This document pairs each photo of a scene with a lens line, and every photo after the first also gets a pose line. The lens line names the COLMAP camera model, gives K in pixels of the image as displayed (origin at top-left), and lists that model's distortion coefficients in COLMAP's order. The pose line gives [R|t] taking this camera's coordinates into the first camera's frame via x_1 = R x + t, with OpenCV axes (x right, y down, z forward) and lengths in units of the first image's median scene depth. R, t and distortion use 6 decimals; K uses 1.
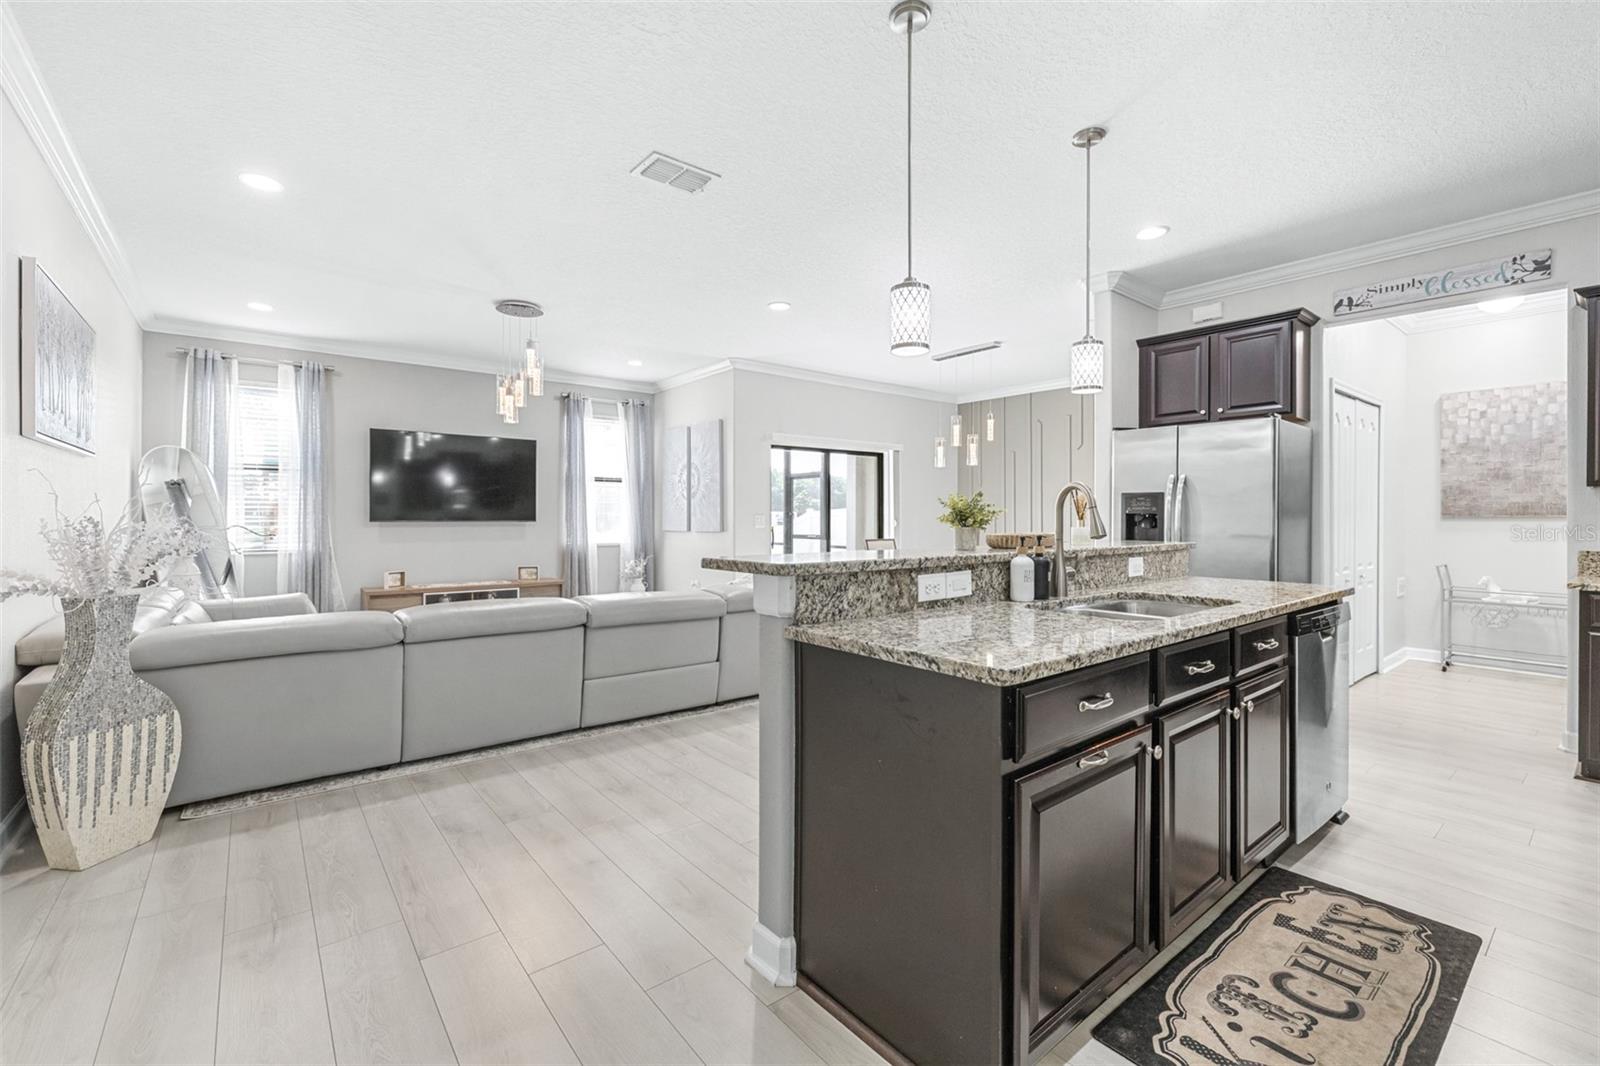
lens RADIAL K [[681.4, 0, 803.0], [0, 681.4, 520.3], [0, 0, 1]] dist [0.001691, -0.000410]
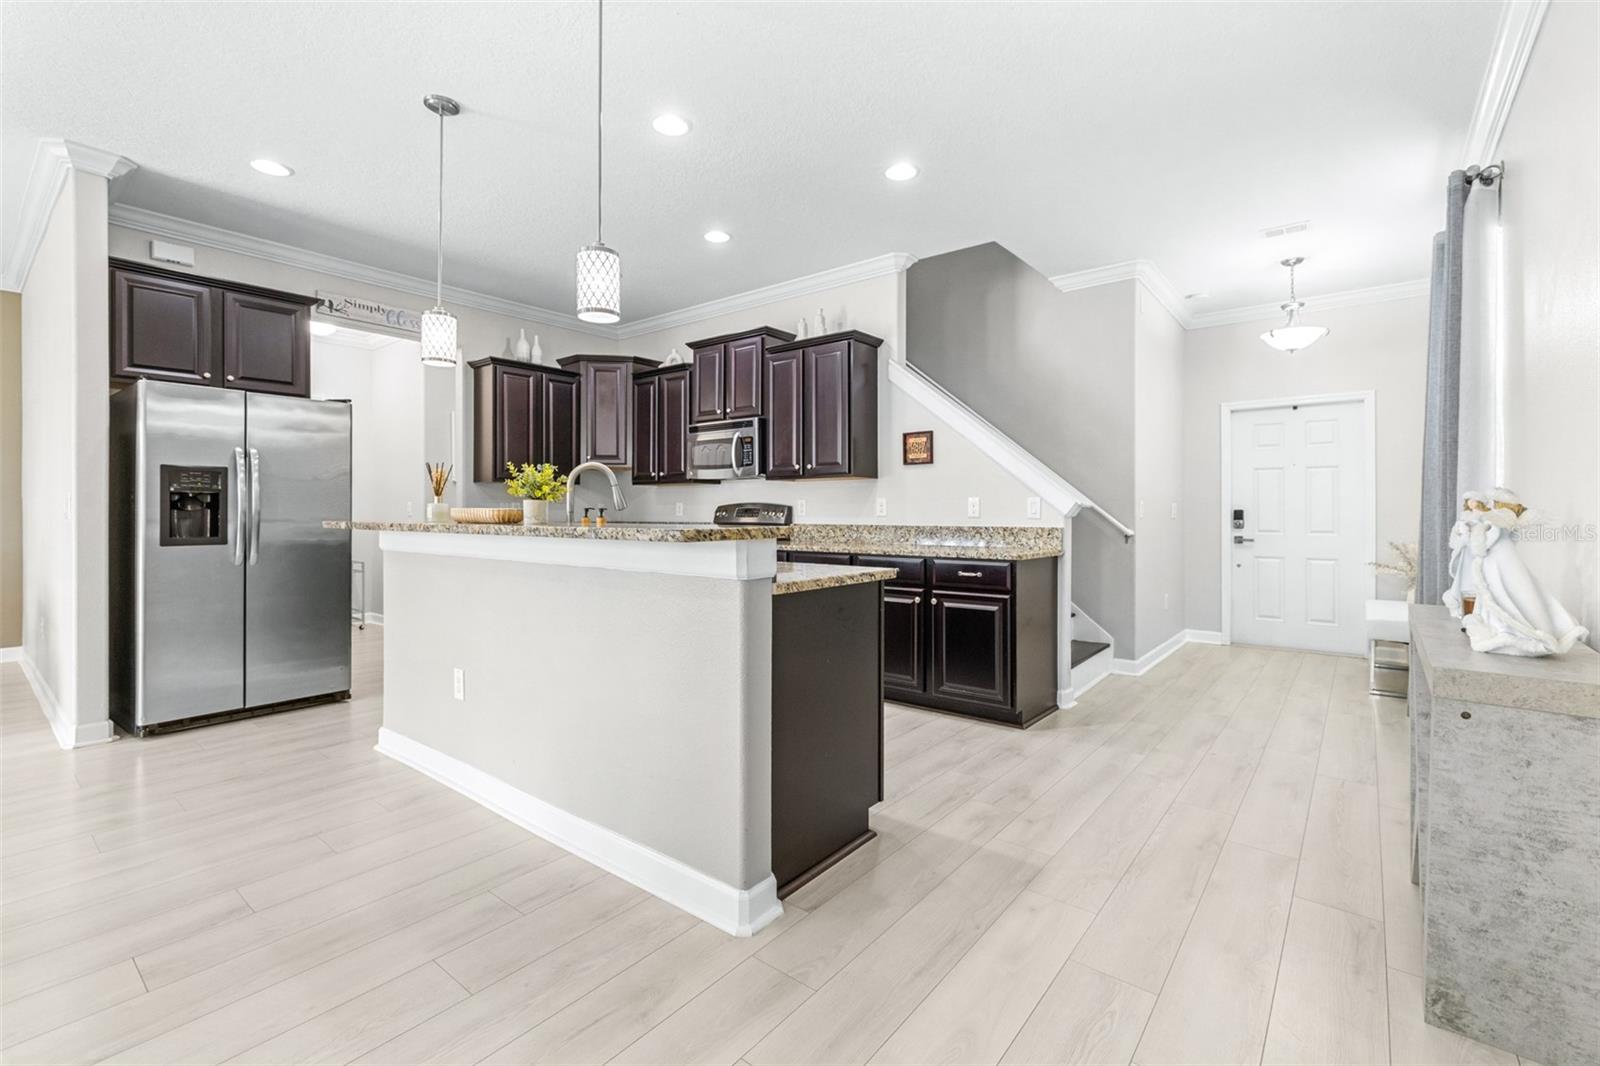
lens RADIAL K [[695.7, 0, 812.4], [0, 695.7, 506.4], [0, 0, 1]] dist [-0.000622, 0.000157]
pose [[-0.216555, 0.005109, 0.976257, -0.512188], [0.004470, 0.999981, -0.004242, 0.015657], [-0.976260, 0.003445, -0.216574, 0.534867]]
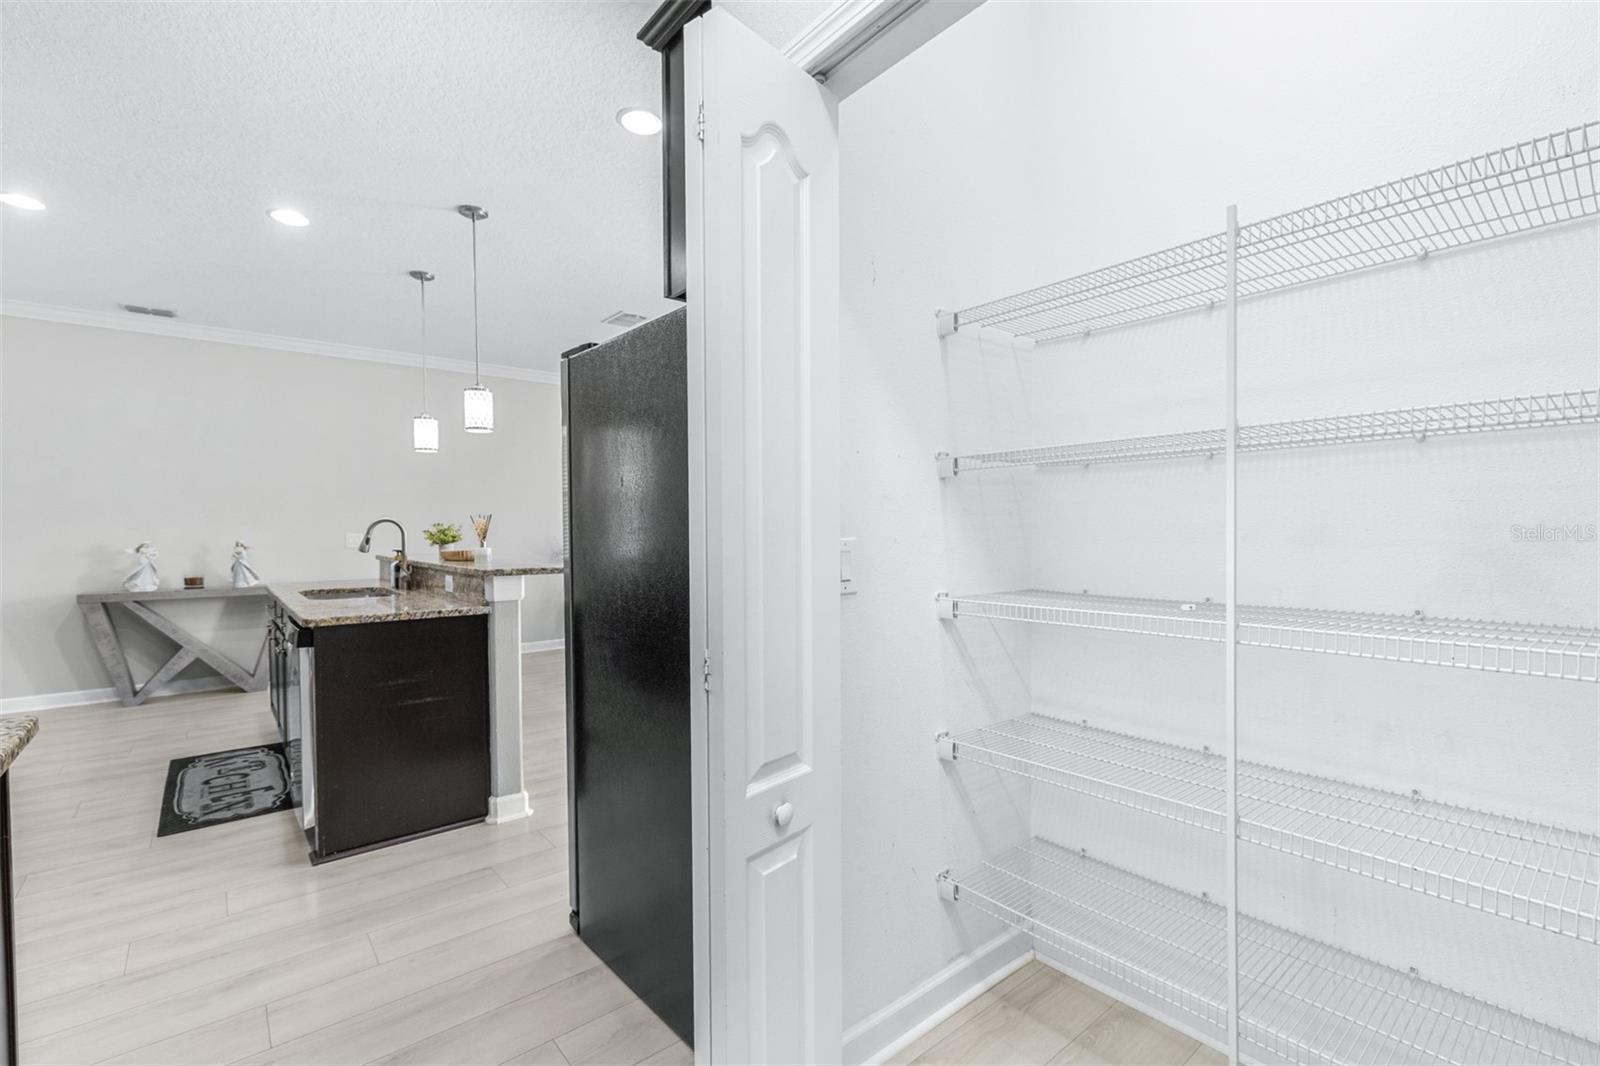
lens RADIAL K [[706.5, 0, 802.3], [0, 706.5, 552.2], [0, 0, 1]] dist [0.001649, 0.000412]
pose [[0.017173, 0.033524, -0.999290, 1.254165], [0.001623, 0.999436, 0.033556, -0.016761], [0.999851, -0.002198, 0.017109, 1.176360]]
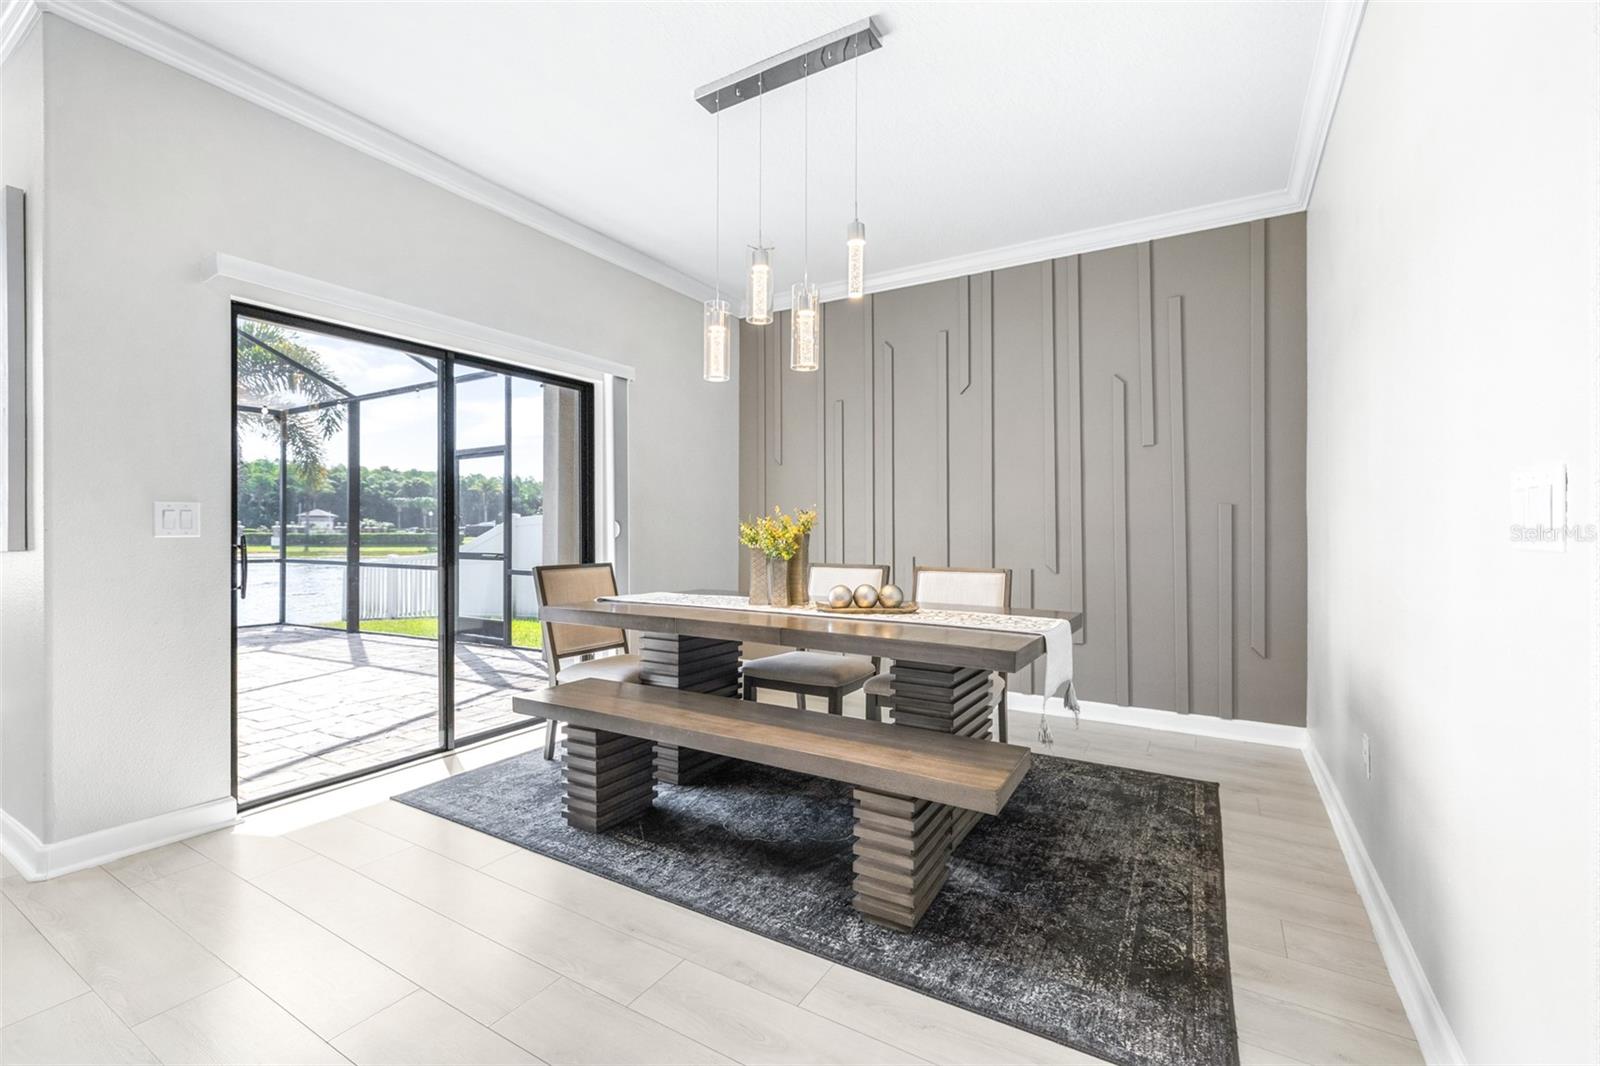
lens RADIAL K [[681.8, 0, 800.0], [0, 681.8, 533.0], [0, 0, 1]] dist [-0.002346, -0.000377]
pose [[0.940578, -0.000208, 0.339579, 0.209093], [0.000850, 0.999998, -0.001741, 0.016863], [-0.339578, 0.001926, 0.940576, 1.130352]]
